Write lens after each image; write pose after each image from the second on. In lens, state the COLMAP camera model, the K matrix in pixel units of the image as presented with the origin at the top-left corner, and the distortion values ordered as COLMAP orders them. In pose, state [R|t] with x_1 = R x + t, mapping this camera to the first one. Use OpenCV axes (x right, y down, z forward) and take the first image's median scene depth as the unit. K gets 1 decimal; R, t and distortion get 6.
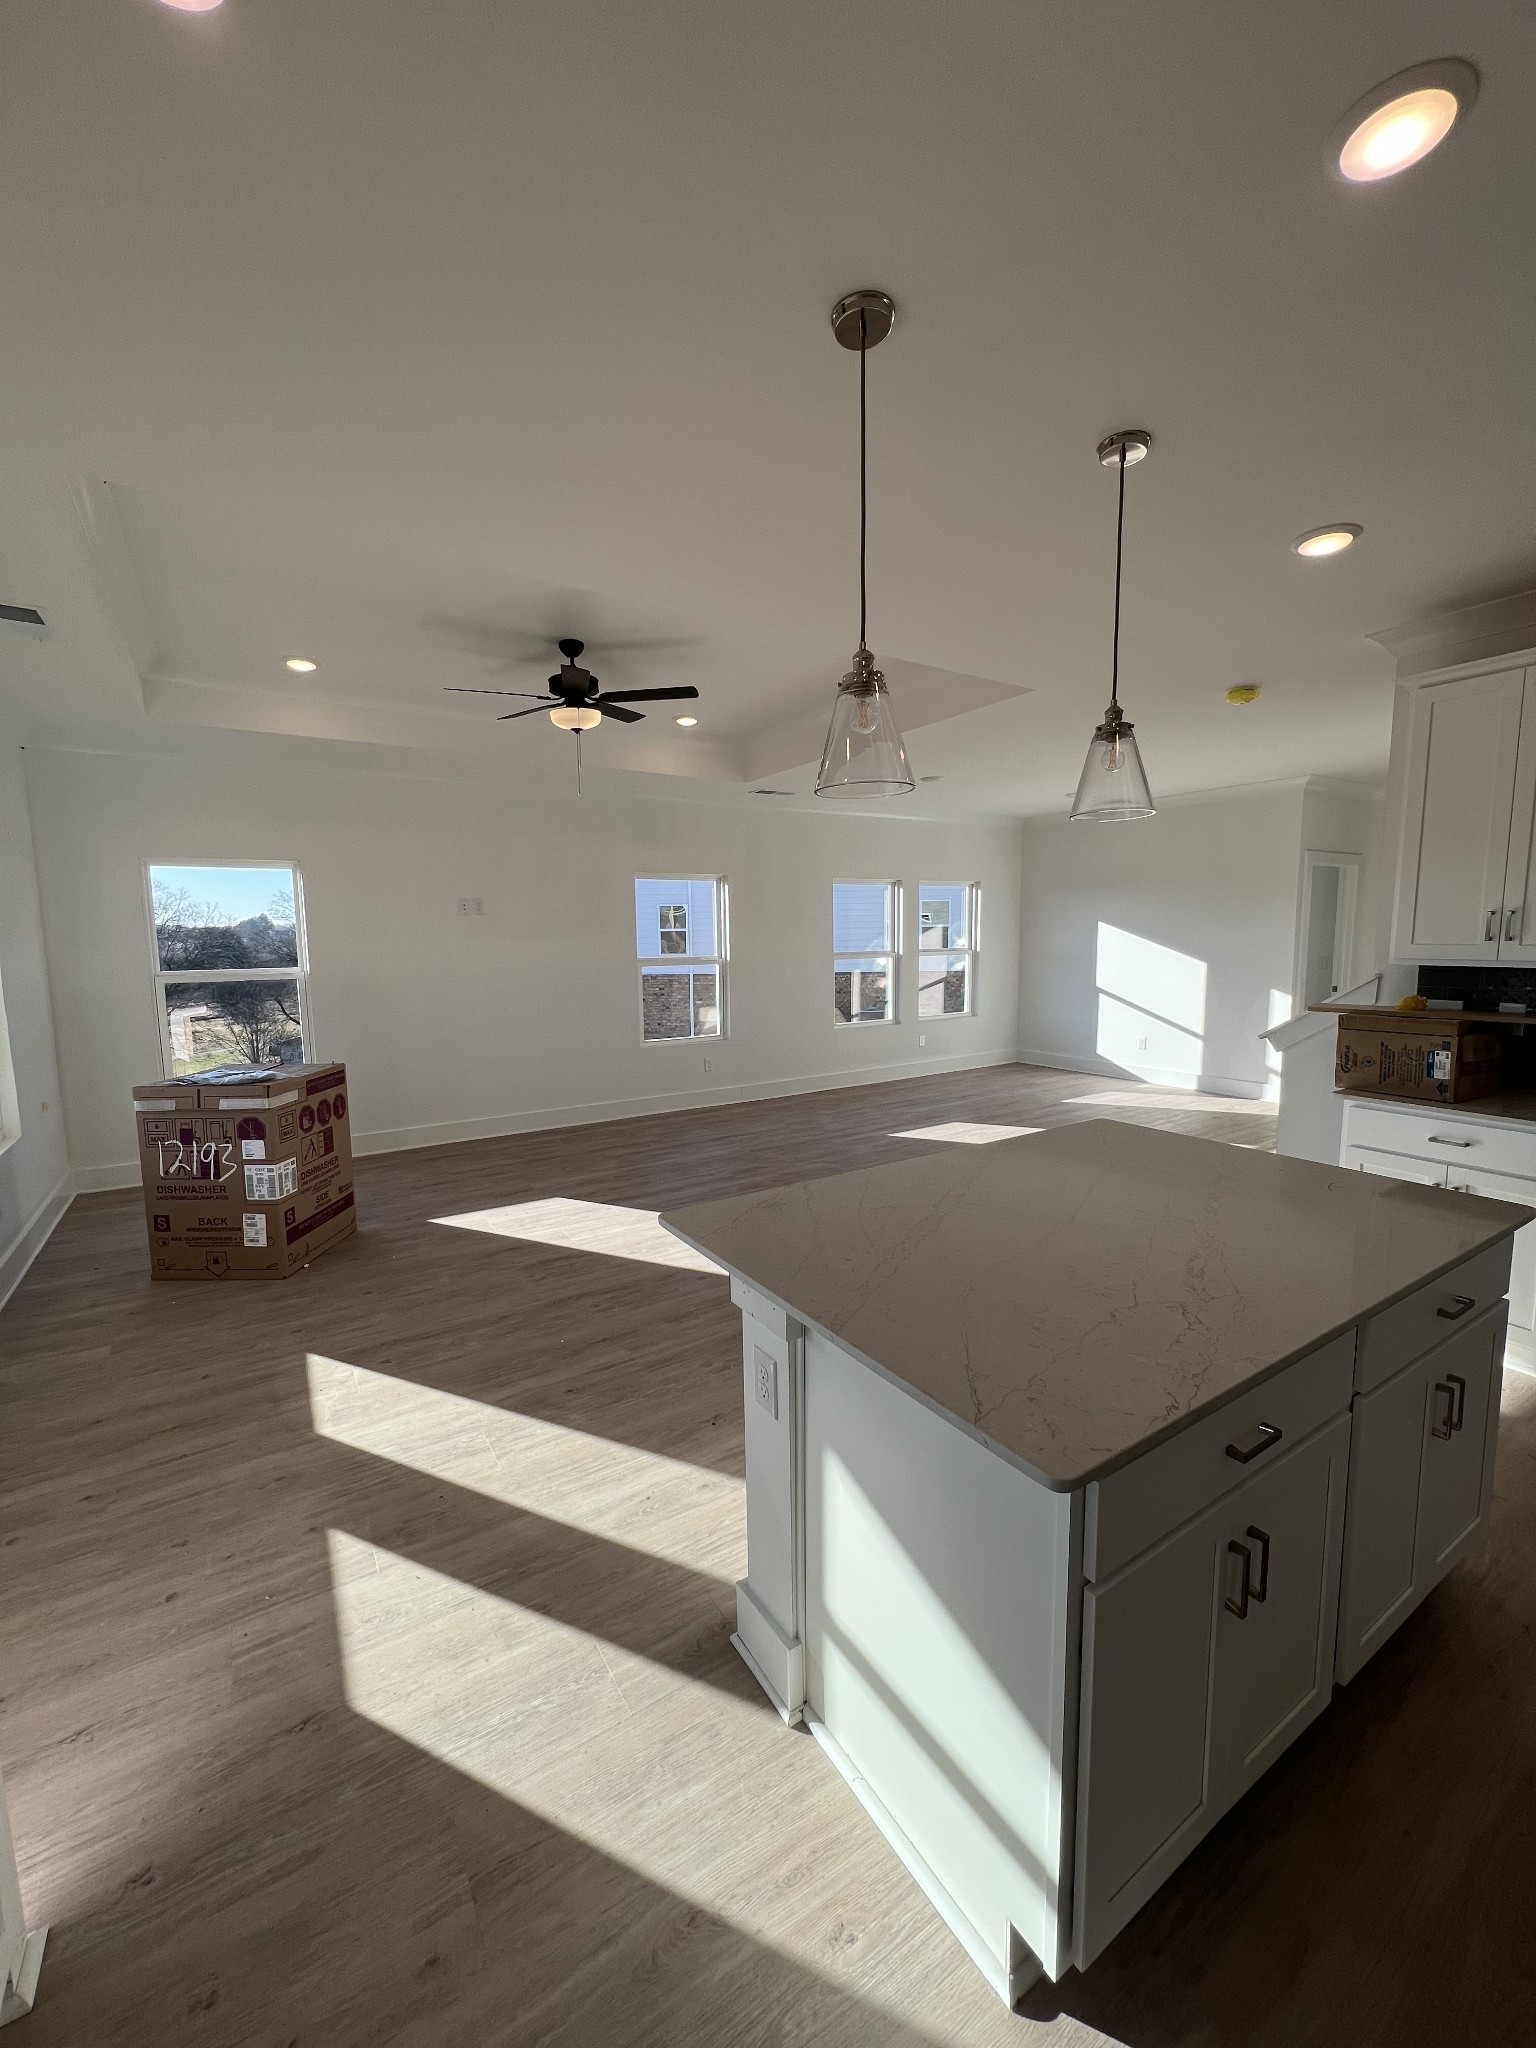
lens RADIAL K [[817.4, 0, 775.0], [0, 817.4, 1025.5], [0, 0, 1]] dist [0.000075, 0.000416]
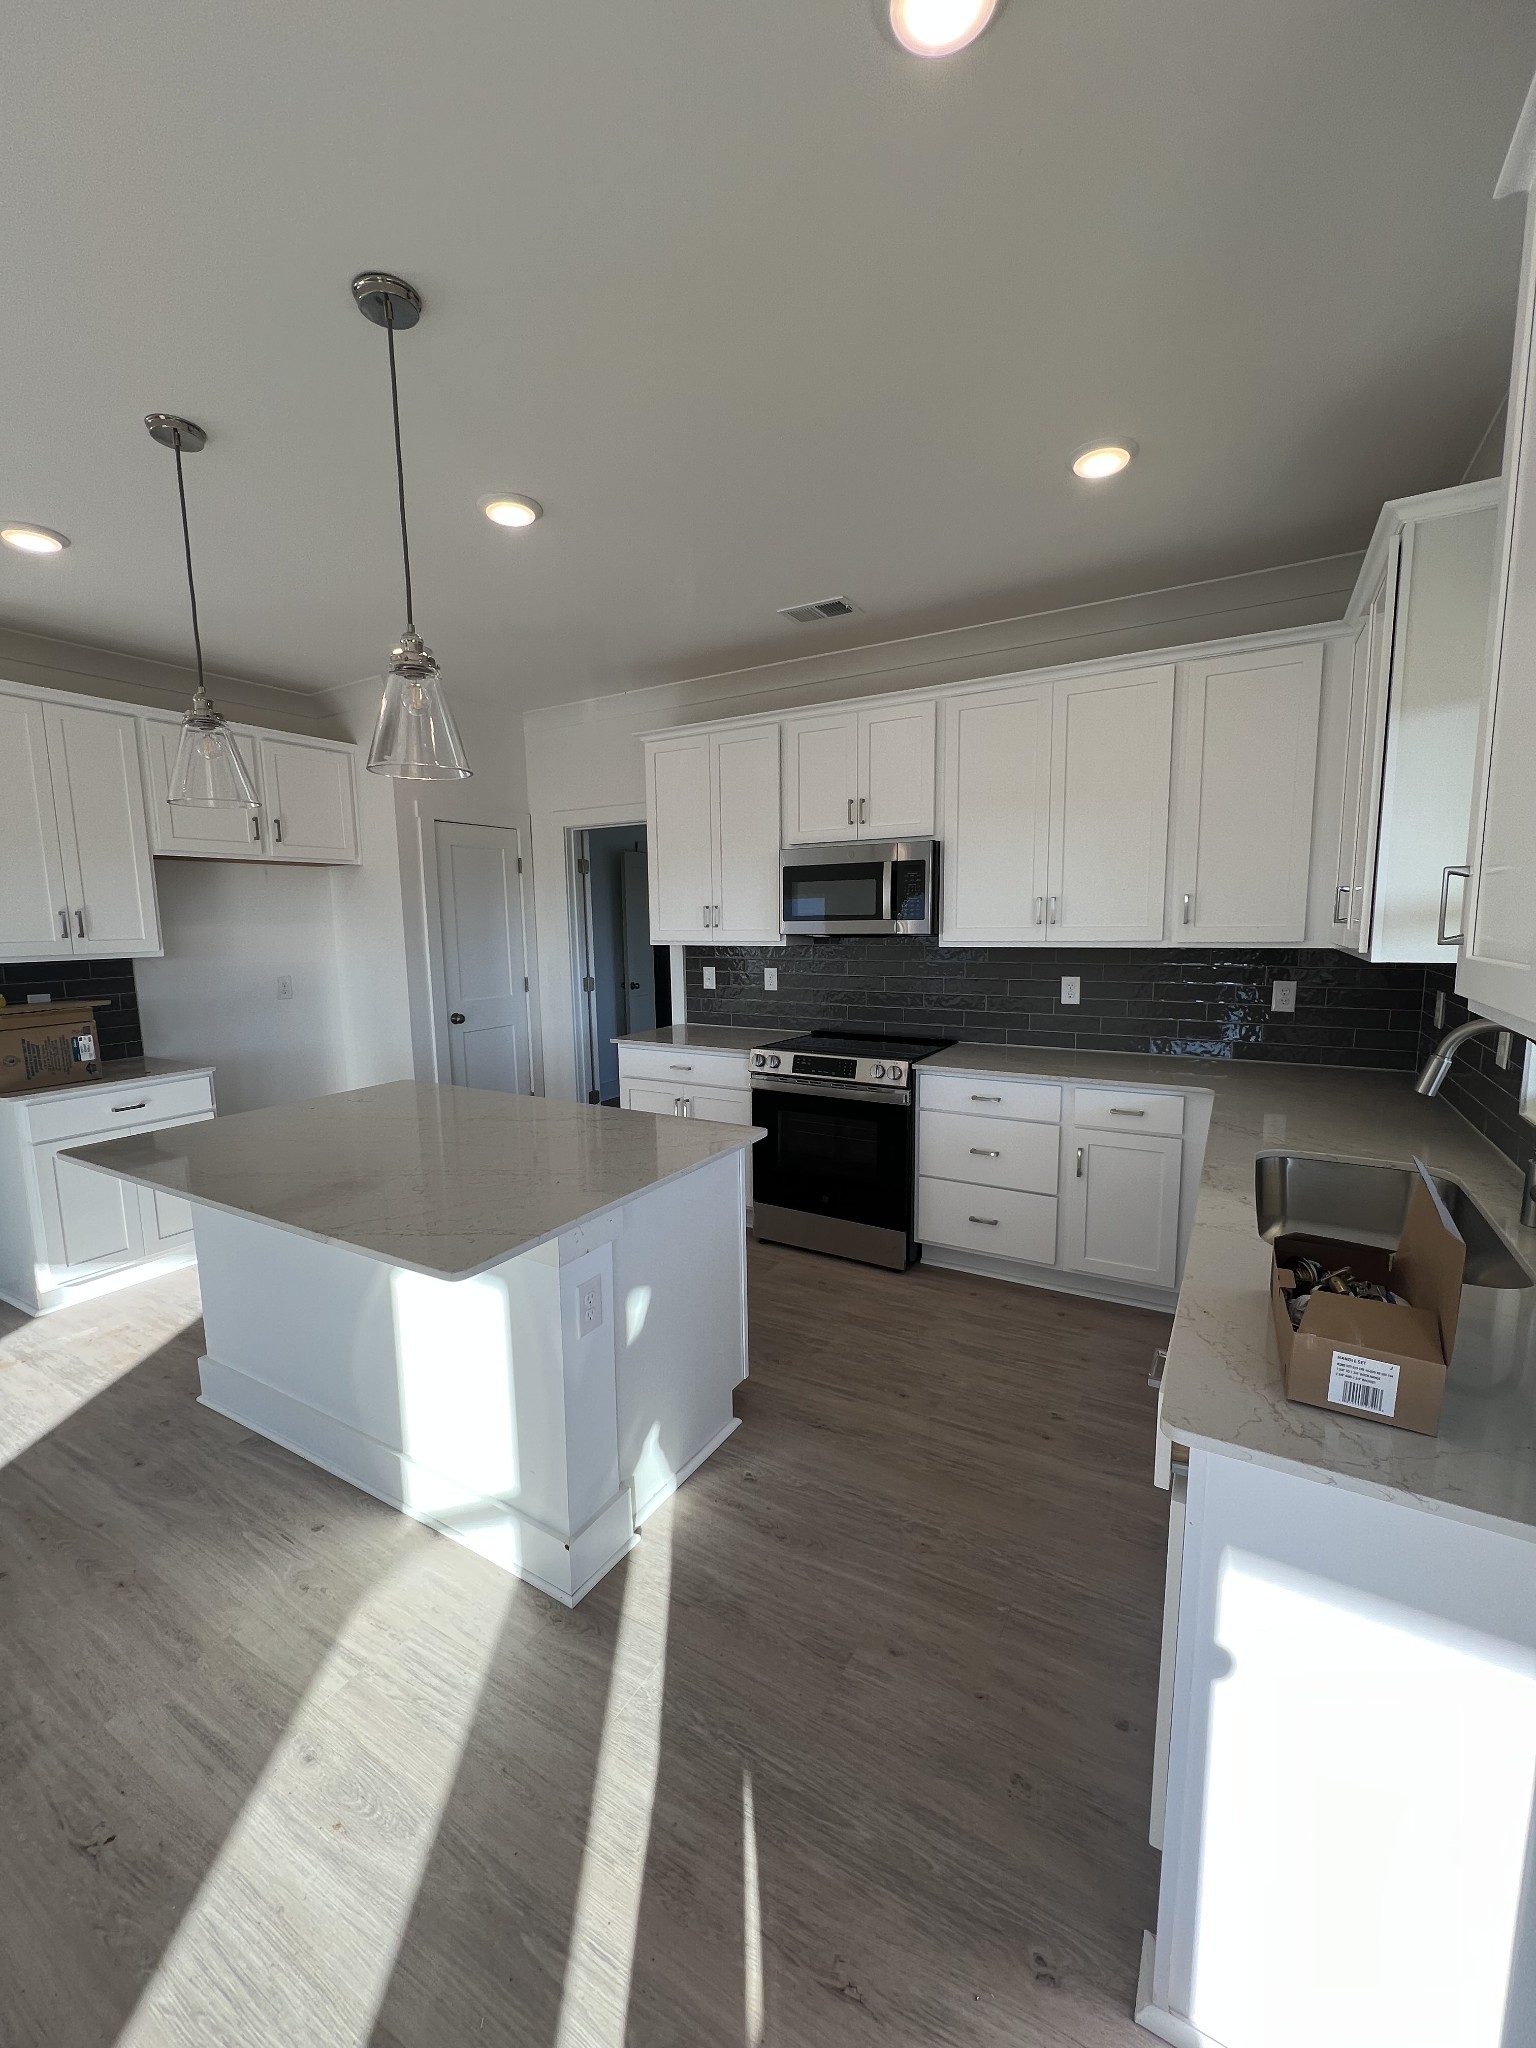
lens RADIAL K [[817.4, 0, 765.3], [0, 817.4, 1025.9], [0, 0, 1]] dist [0.000075, 0.000416]
pose [[-0.451403, -0.094179, 0.887336, -0.790434], [0.120964, 0.978777, 0.165421, -0.071875], [-0.884083, 0.182007, -0.430431, 0.873449]]
